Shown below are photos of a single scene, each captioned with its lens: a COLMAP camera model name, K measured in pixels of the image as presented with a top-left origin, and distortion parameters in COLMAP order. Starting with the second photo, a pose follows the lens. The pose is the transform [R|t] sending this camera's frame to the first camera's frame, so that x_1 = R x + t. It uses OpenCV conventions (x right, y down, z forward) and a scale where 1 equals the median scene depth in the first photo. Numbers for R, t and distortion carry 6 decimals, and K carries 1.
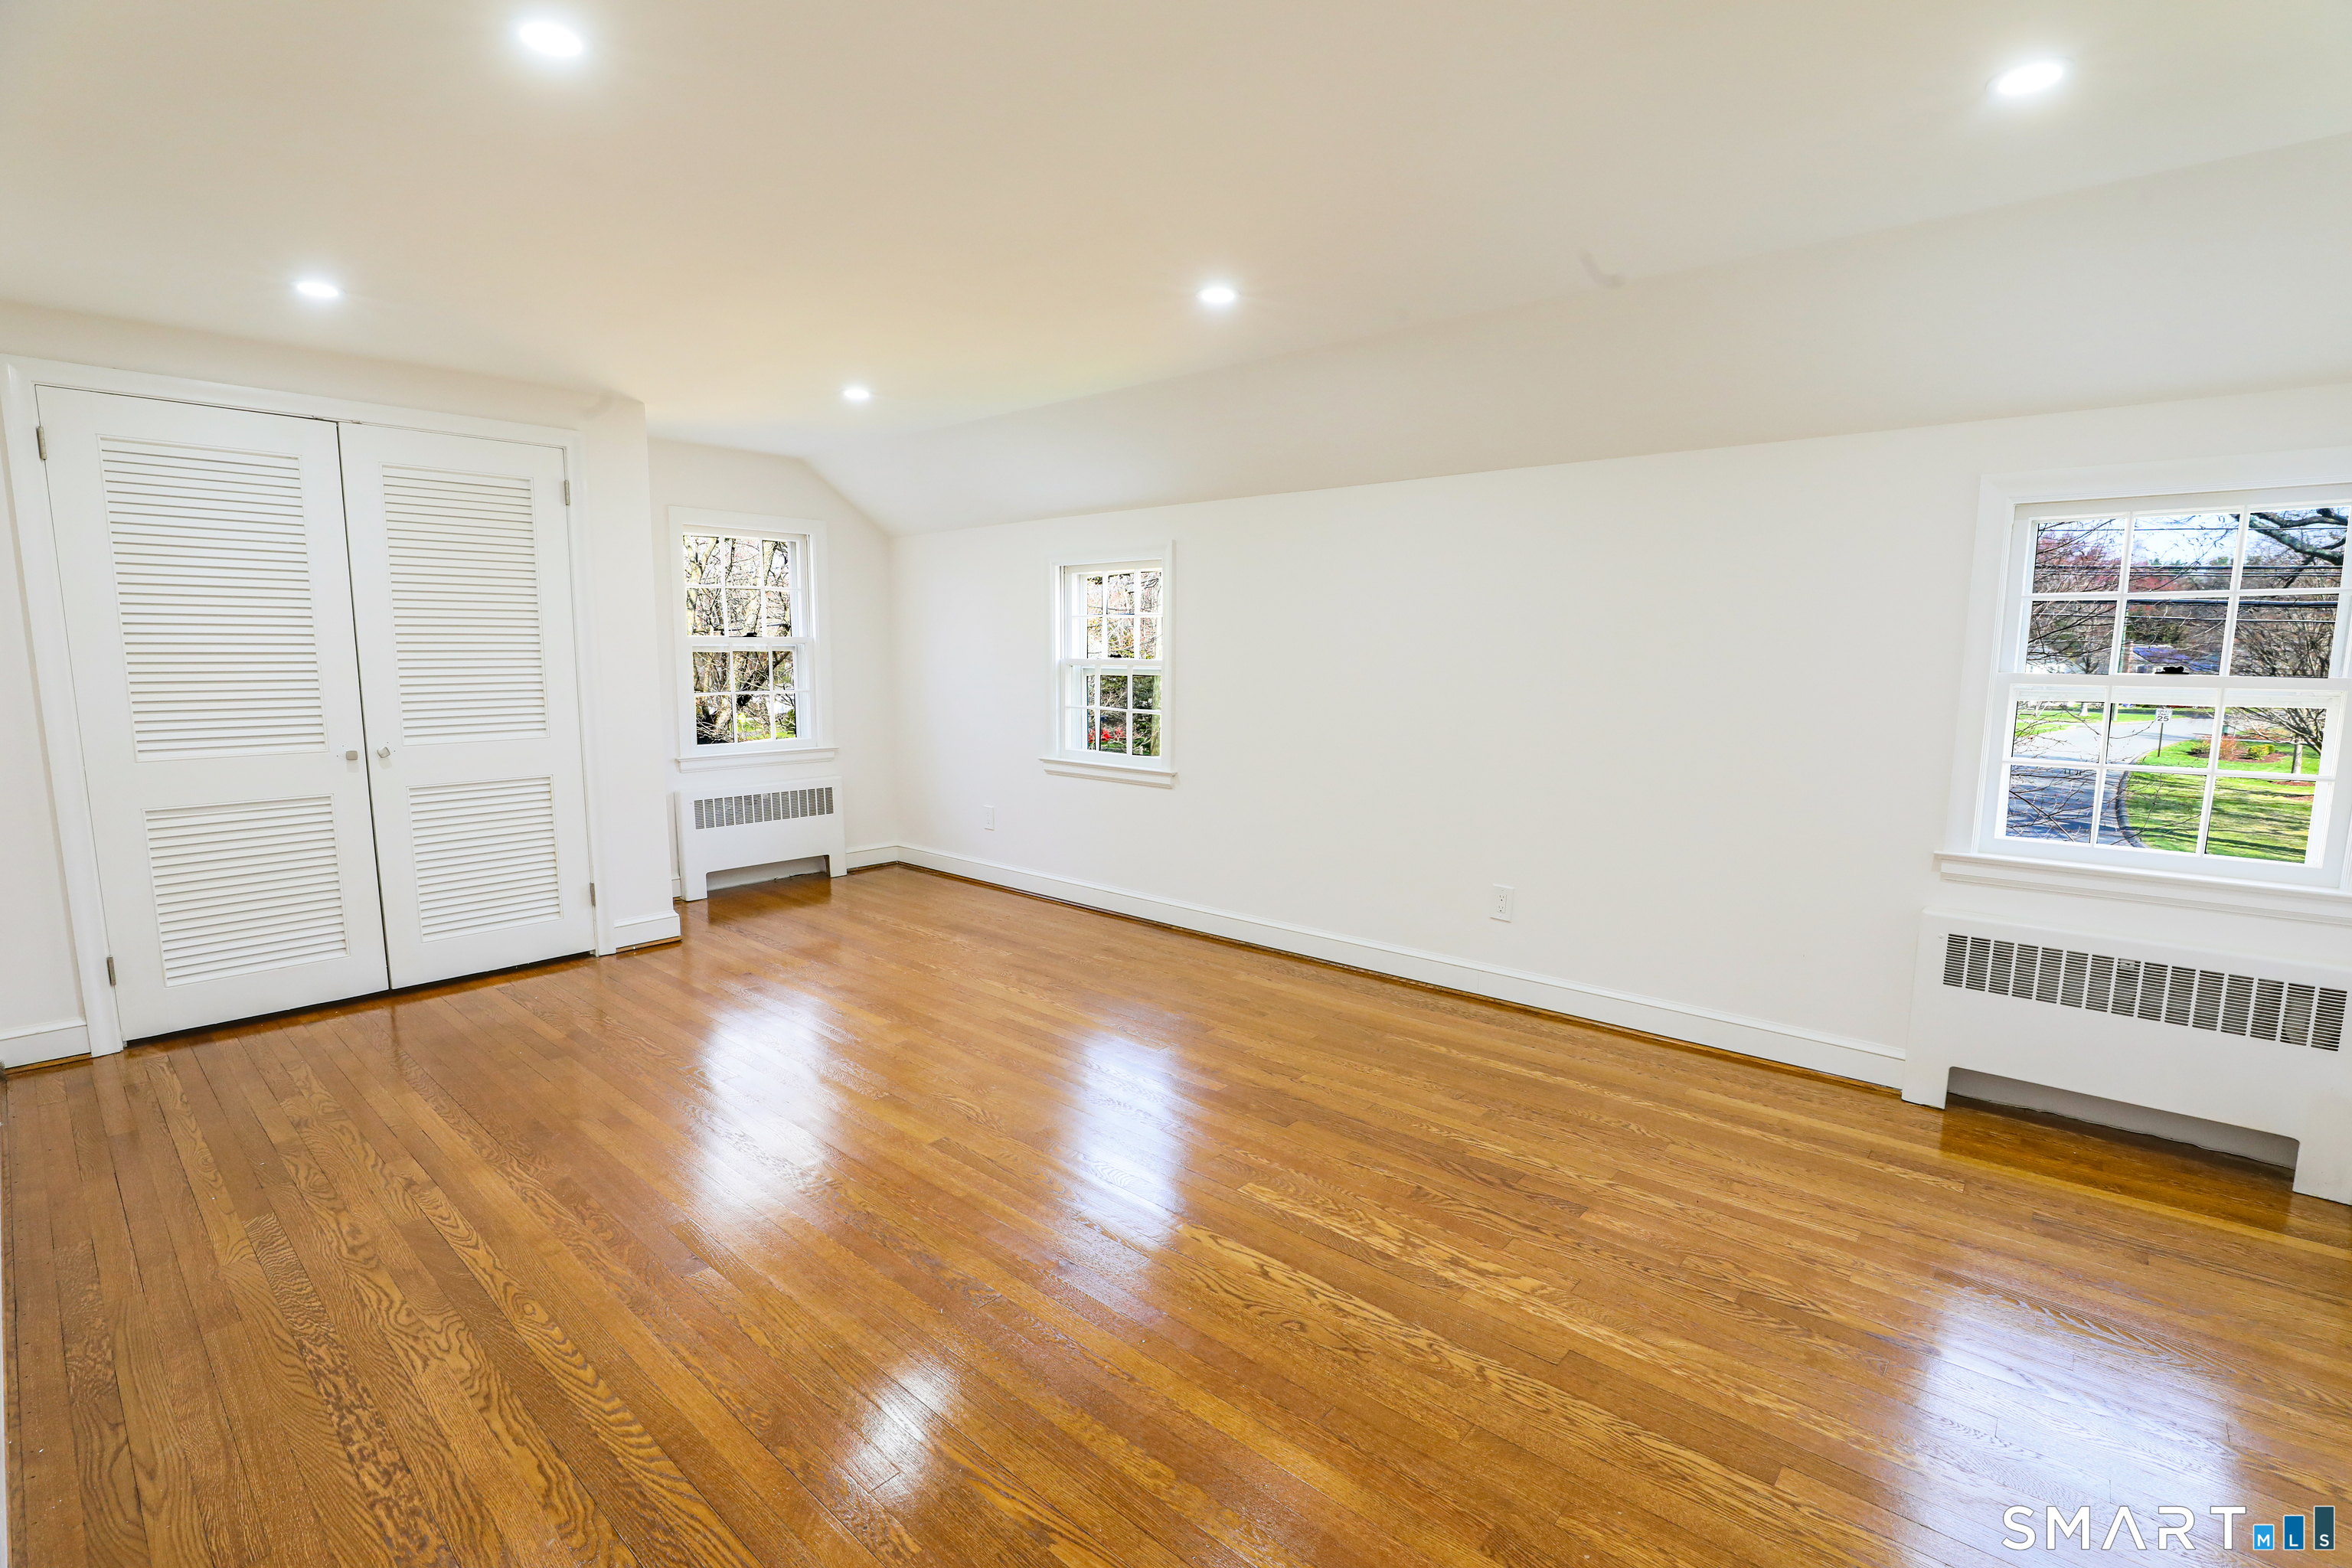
lens RADIAL K [[1083.8, 0, 1172.7], [0, 1083.8, 790.0], [0, 0, 1]] dist [-0.033448, 0.008063]
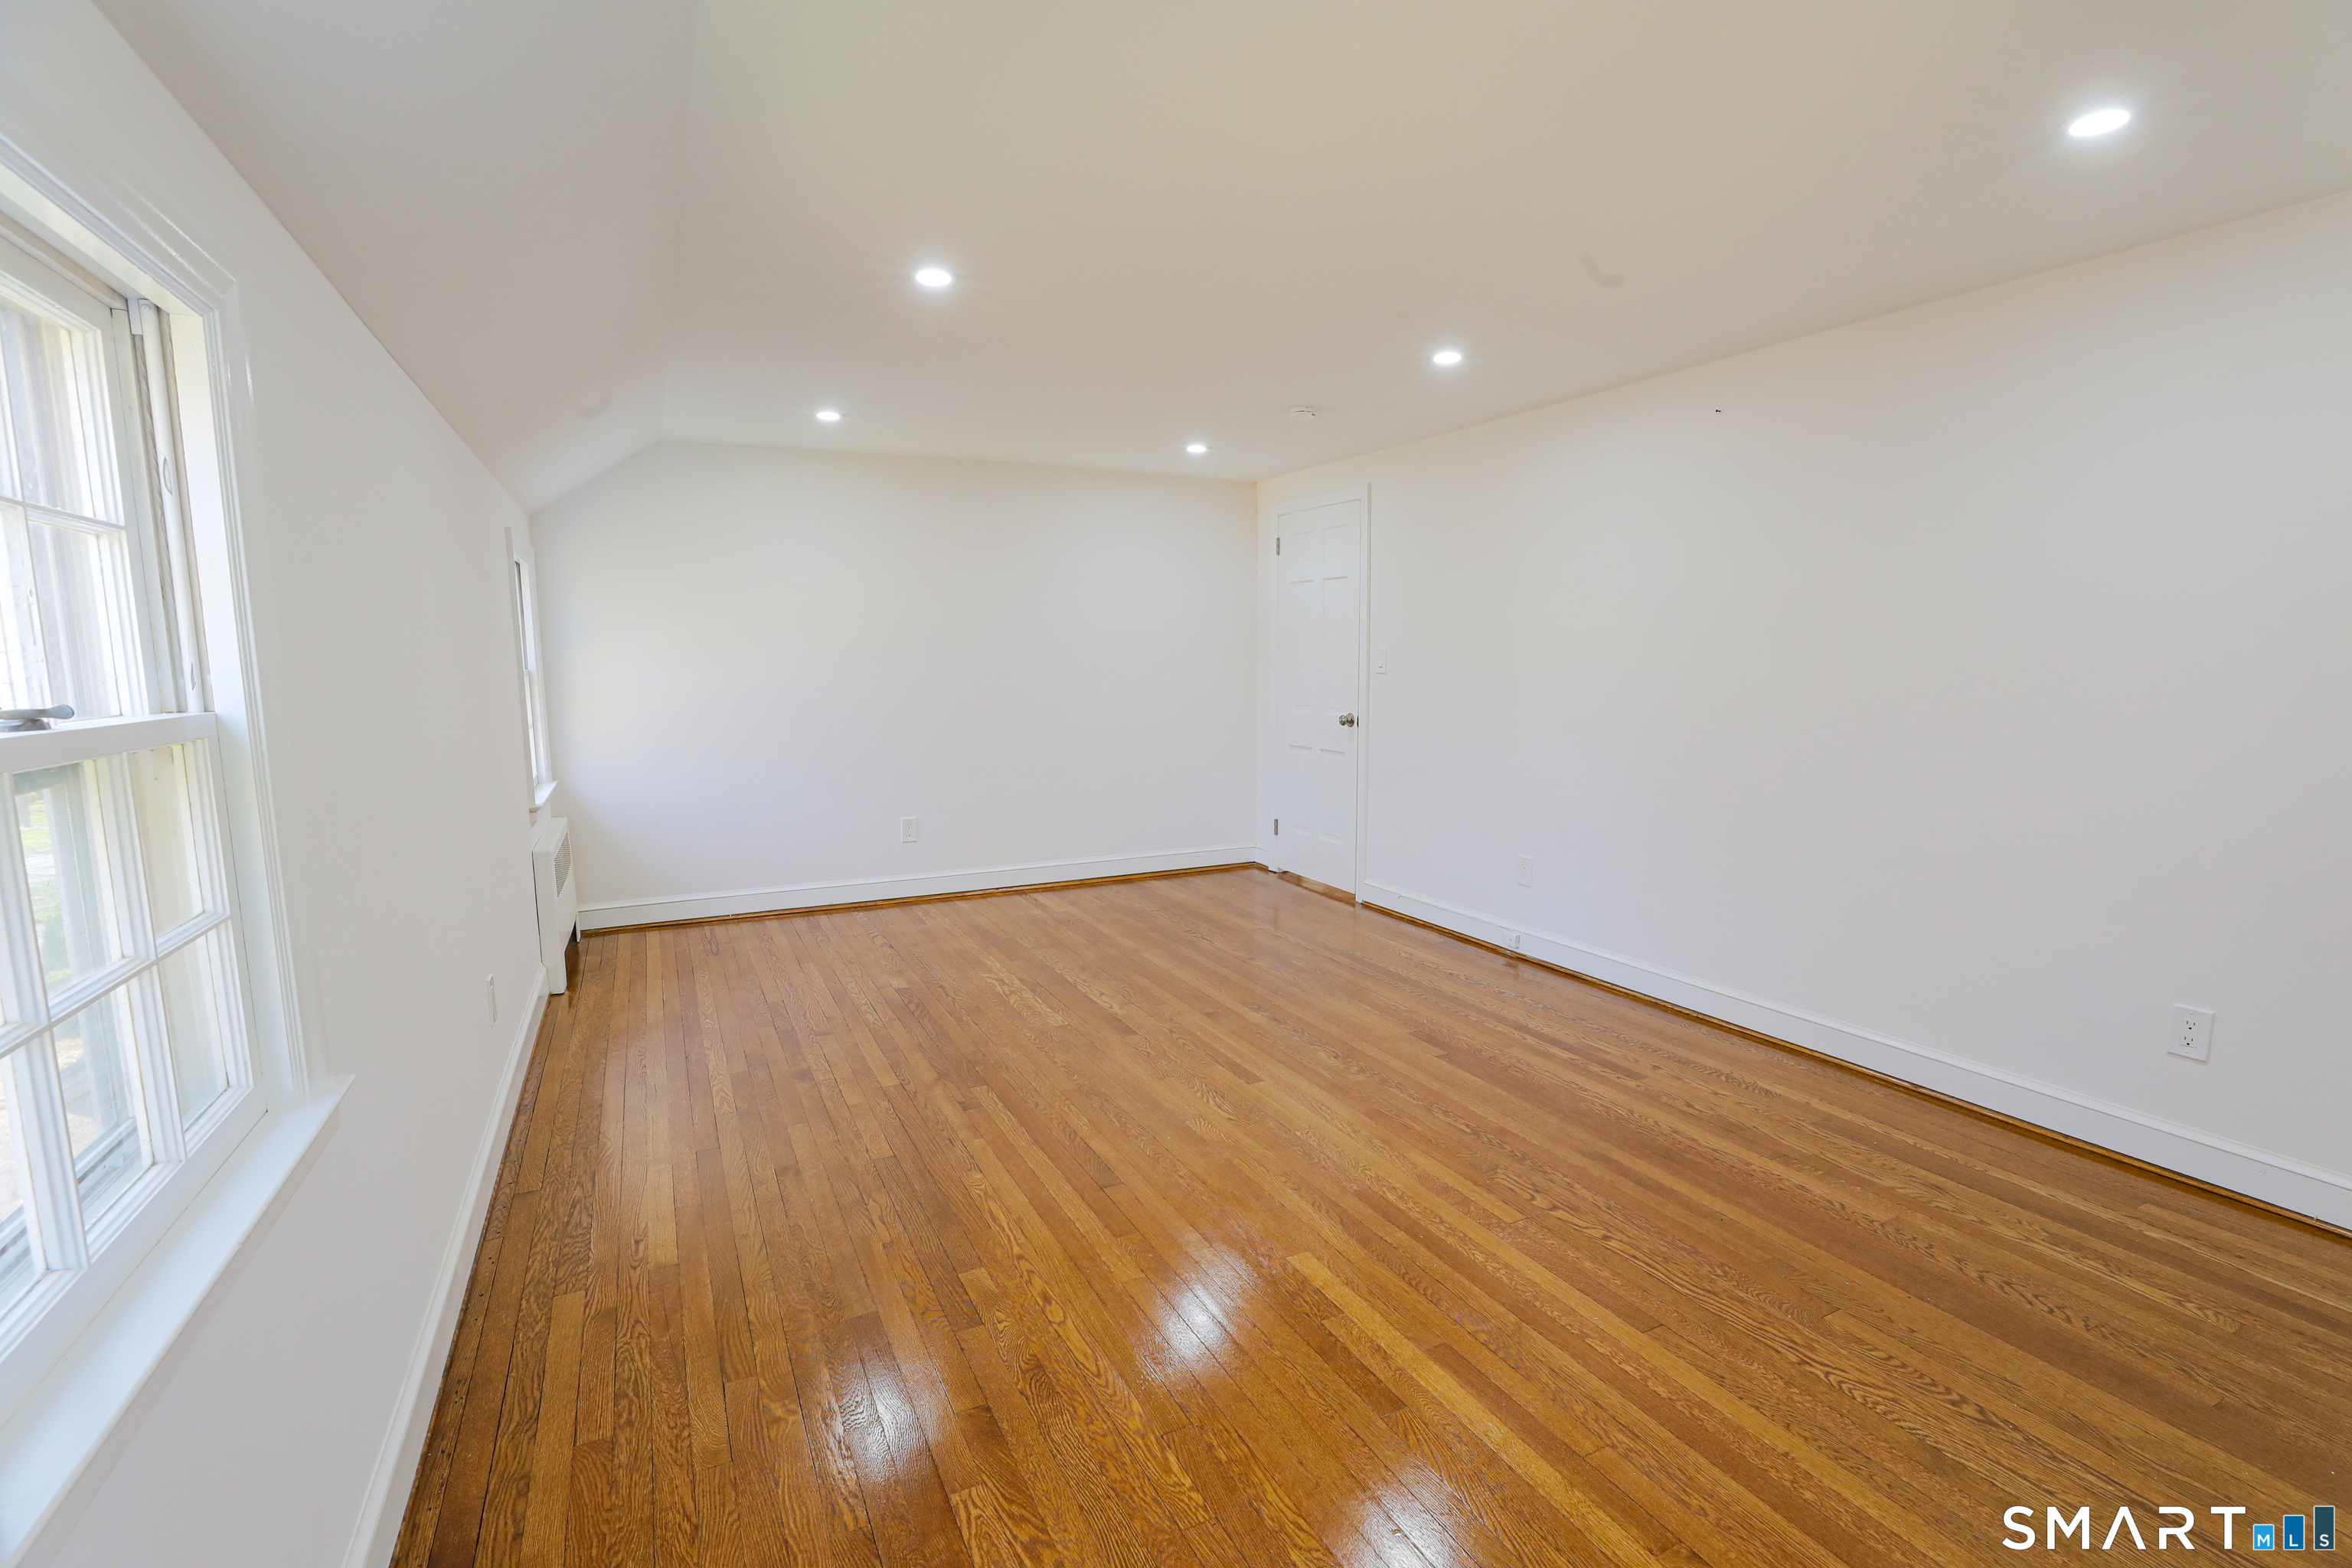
lens RADIAL K [[1083.8, 0, 1180.1], [0, 1083.8, 794.0], [0, 0, 1]] dist [-0.033448, 0.008063]
pose [[-0.926216, -0.057137, 0.372639, -0.721675], [0.041868, 0.966744, 0.252296, -0.361961], [-0.374662, 0.249282, -0.893021, 2.501968]]
